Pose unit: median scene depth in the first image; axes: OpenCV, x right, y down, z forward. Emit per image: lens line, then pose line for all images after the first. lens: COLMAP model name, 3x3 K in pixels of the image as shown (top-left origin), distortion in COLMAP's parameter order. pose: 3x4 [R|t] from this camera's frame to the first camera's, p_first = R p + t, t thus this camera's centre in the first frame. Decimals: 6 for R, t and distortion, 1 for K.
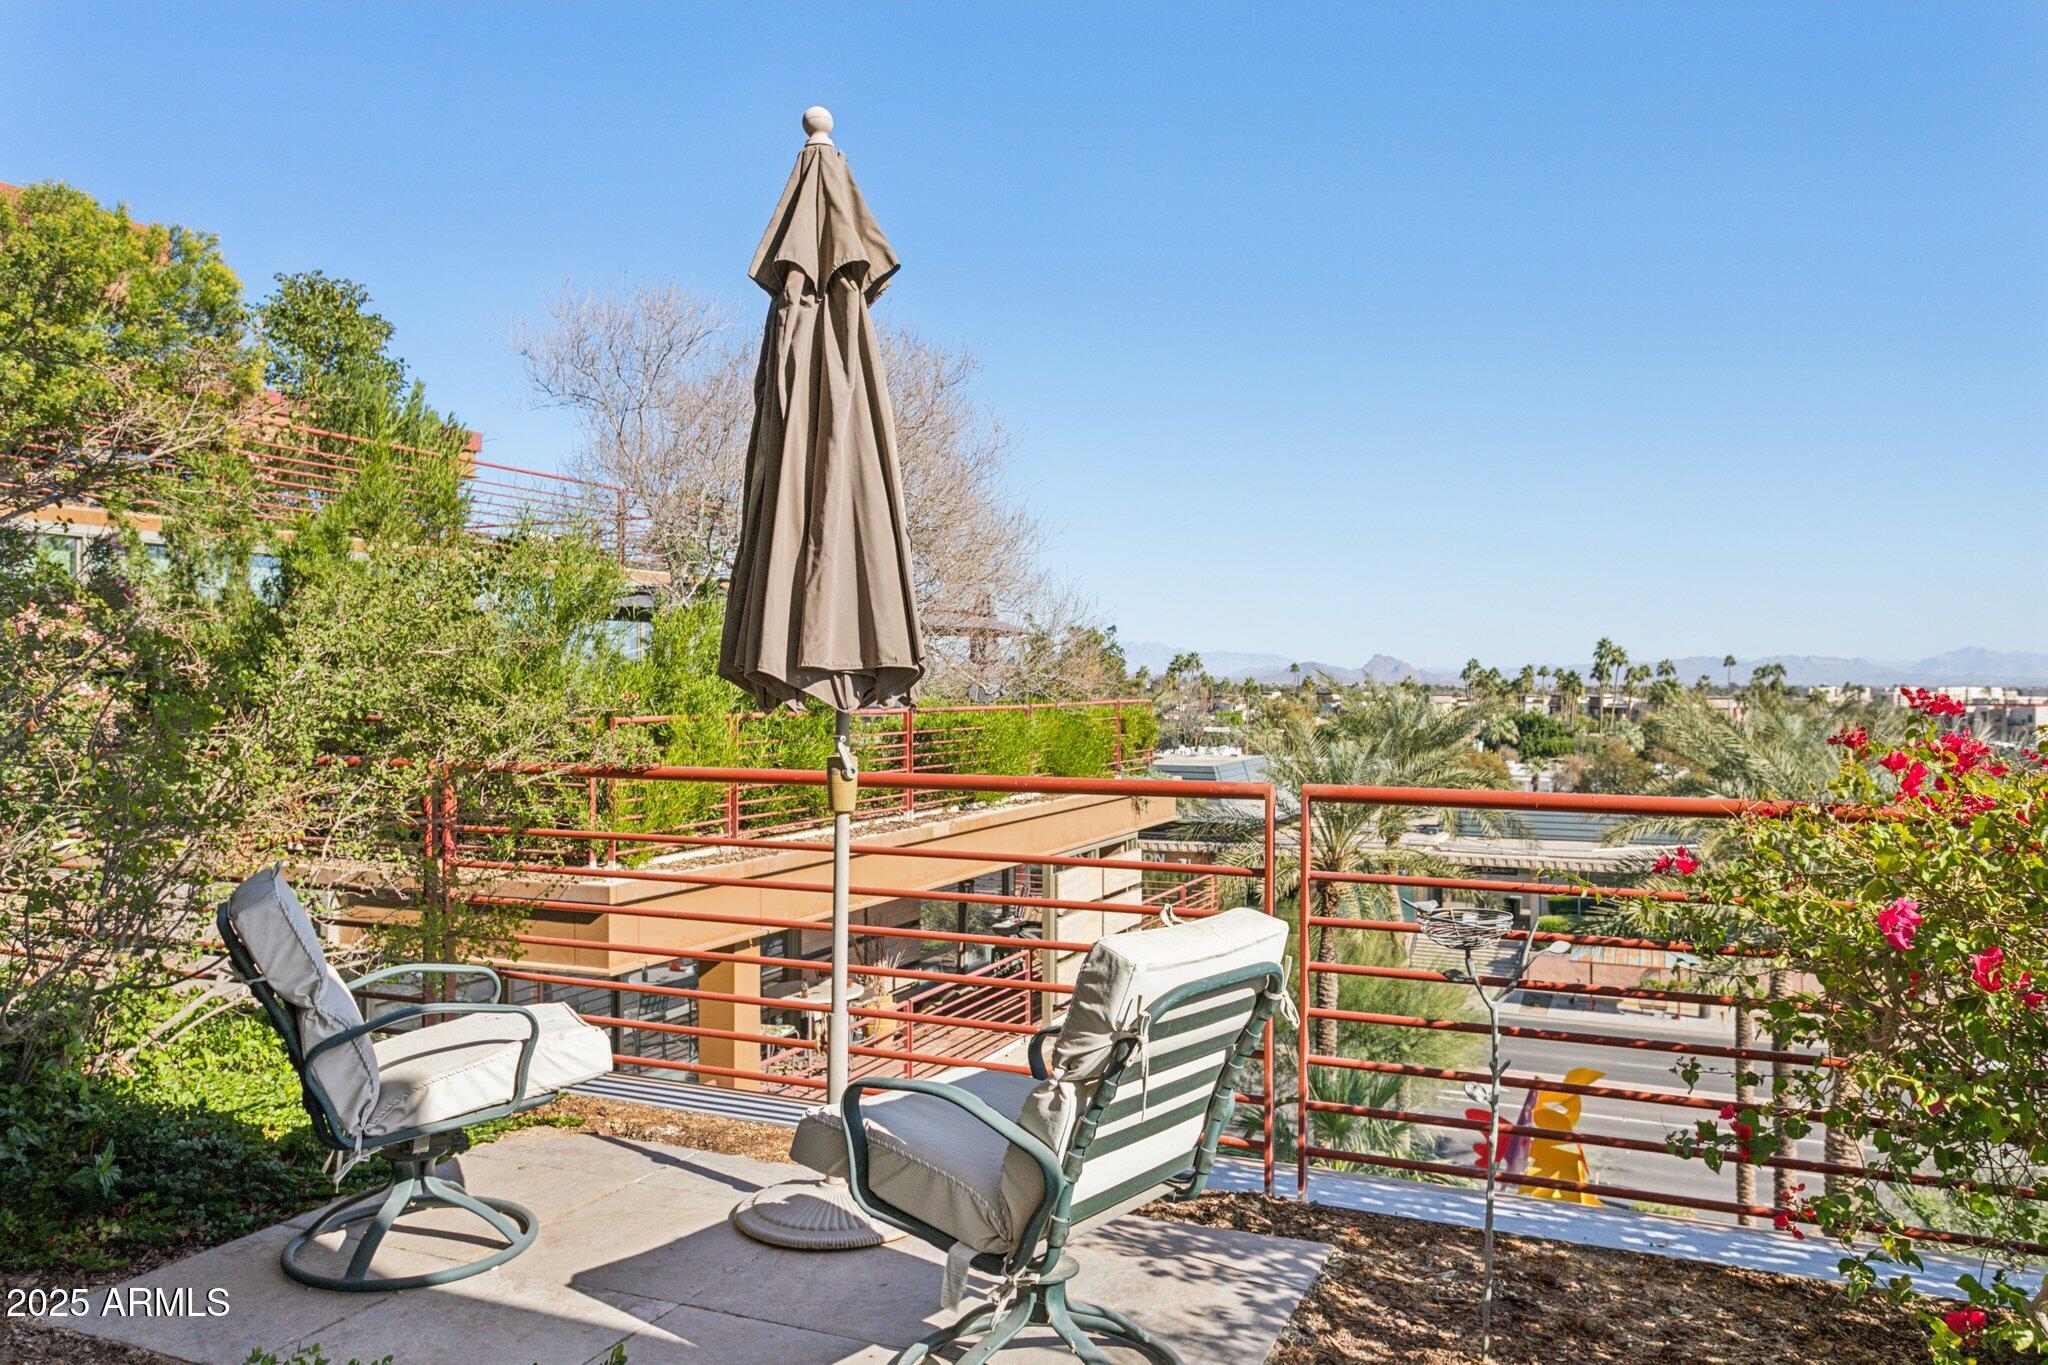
lens RADIAL K [[1463.0, 0, 1022.3], [0, 1463.0, 677.0], [0, 0, 1]] dist [-0.000338, 0.001148]
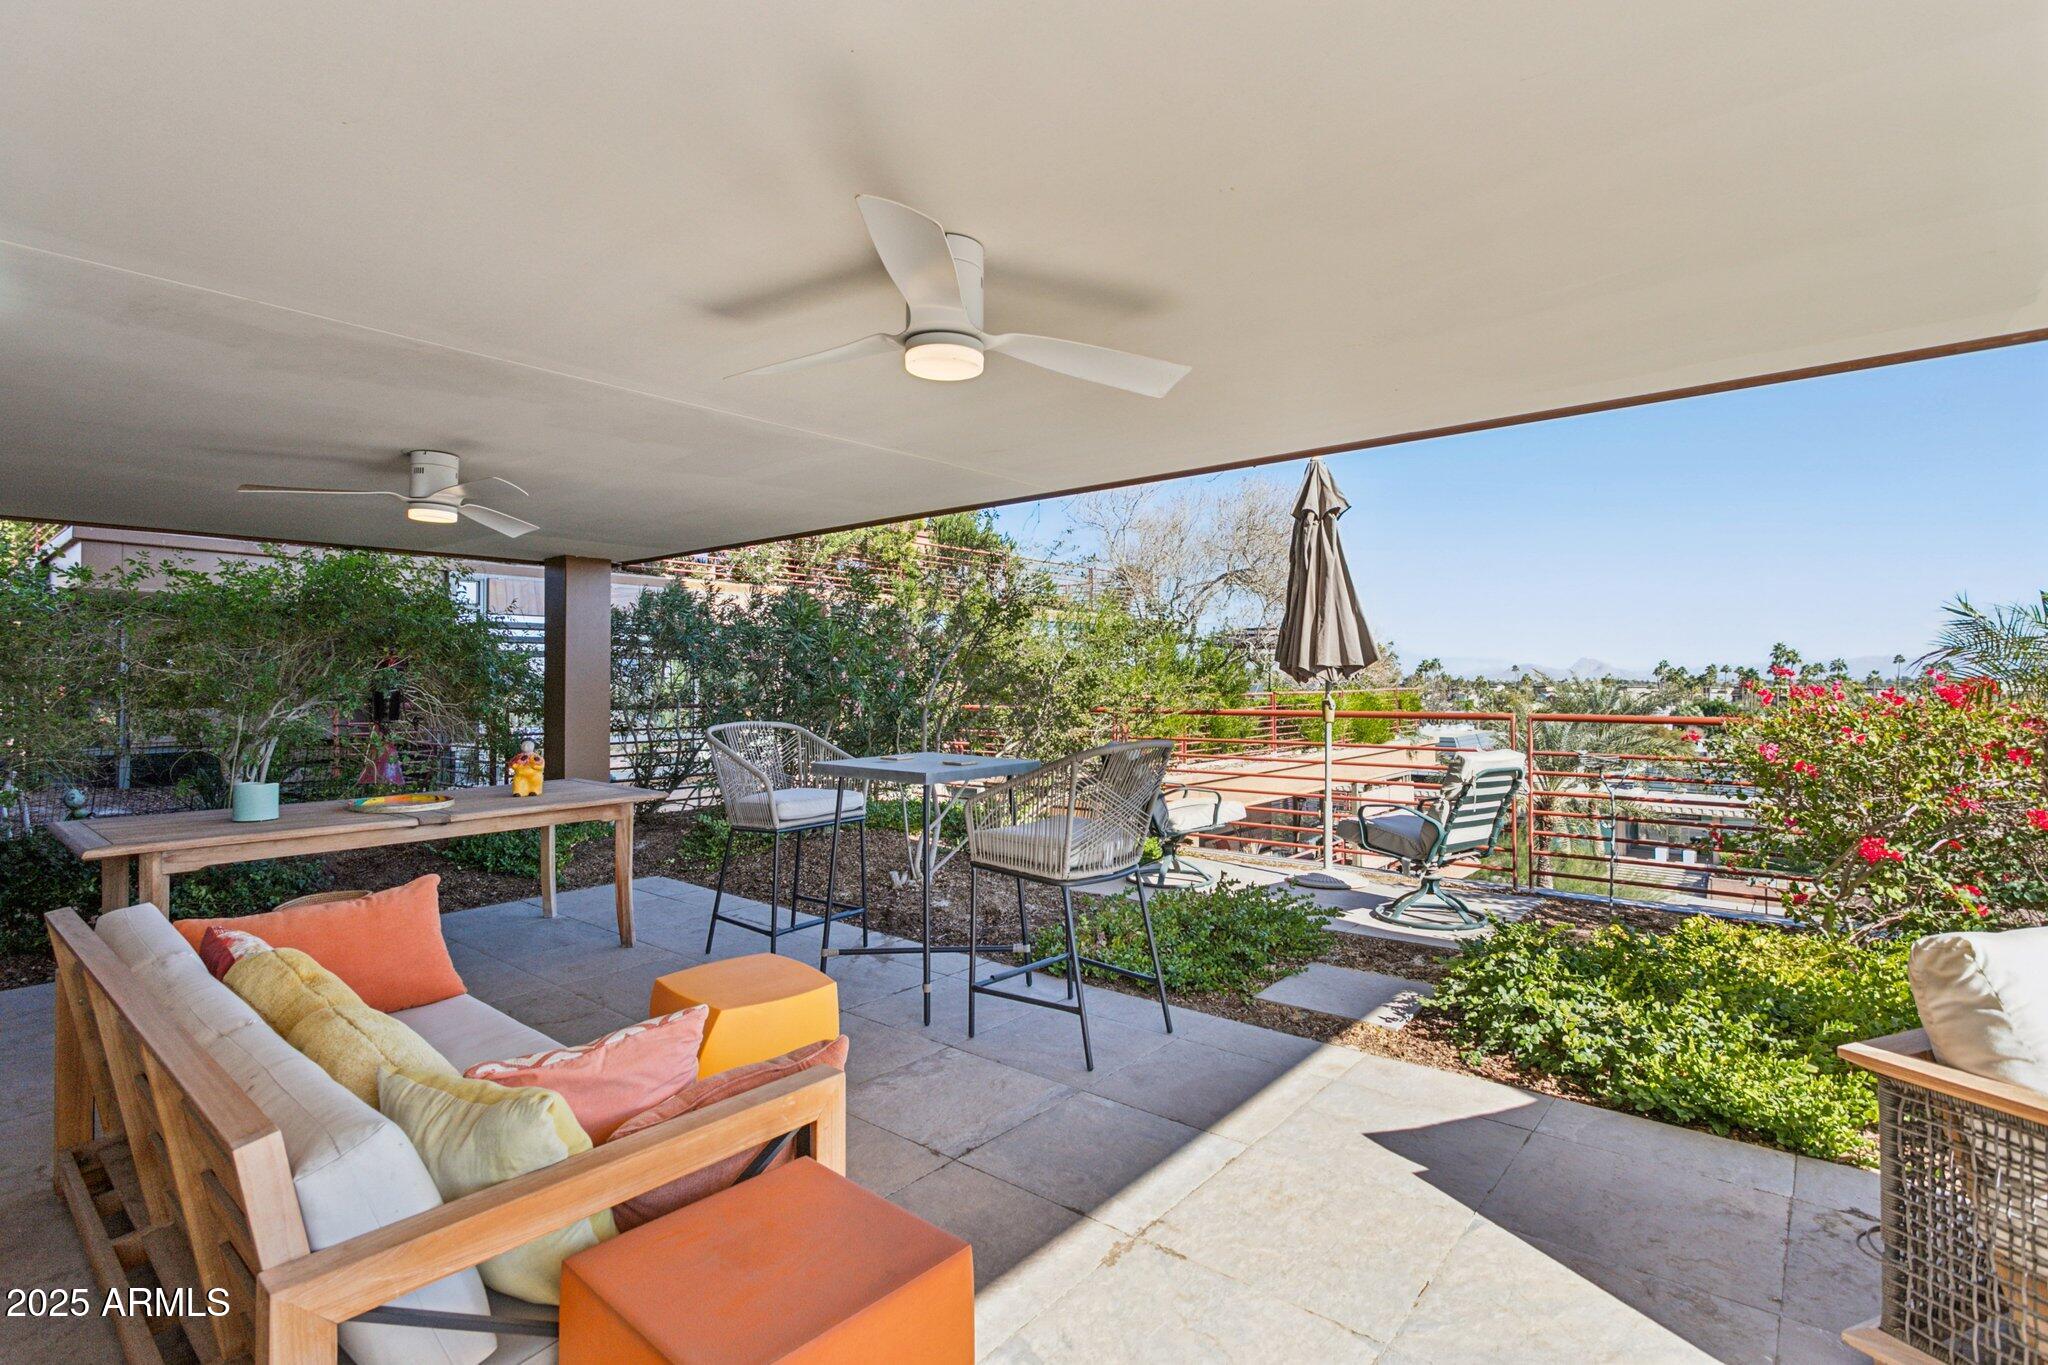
lens RADIAL K [[975.7, 0, 1028.2], [0, 975.7, 669.2], [0, 0, 1]] dist [0.000284, 0.000239]
pose [[0.961314, -0.010507, -0.275254, -0.099756], [0.008090, 0.999918, -0.009913, 0.008275], [0.275335, 0.007302, 0.961321, -0.486870]]
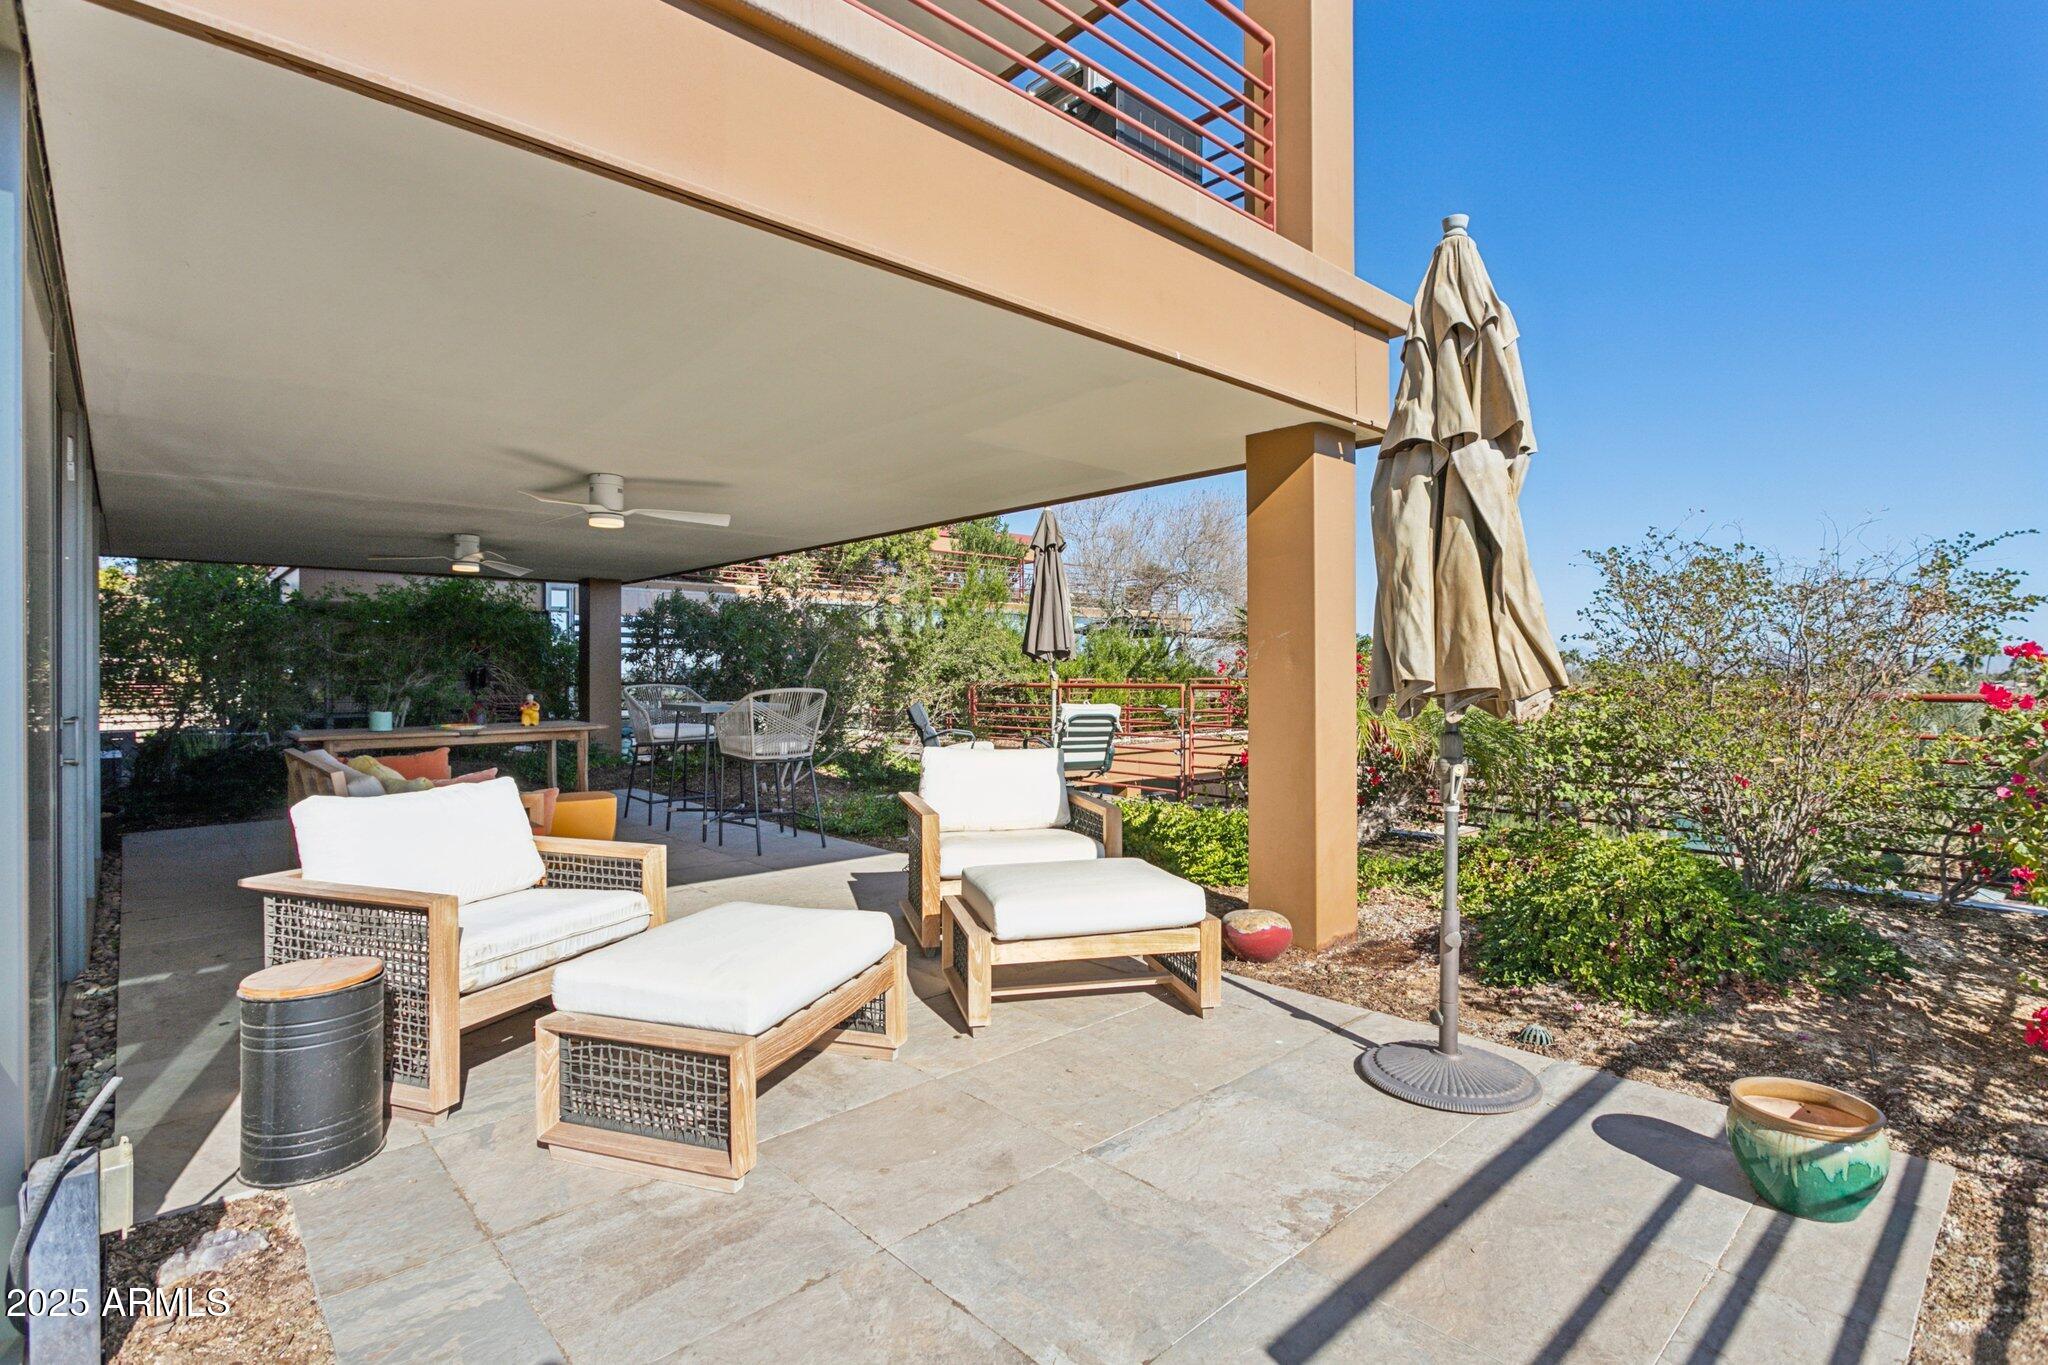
lens RADIAL K [[975.7, 0, 1019.9], [0, 975.7, 688.0], [0, 0, 1]] dist [0.000284, 0.000239]
pose [[0.915234, 0.001258, -0.402921, 0.507514], [0.006314, 0.999828, 0.017463, 0.028203], [0.402873, -0.018527, 0.915068, -0.831049]]
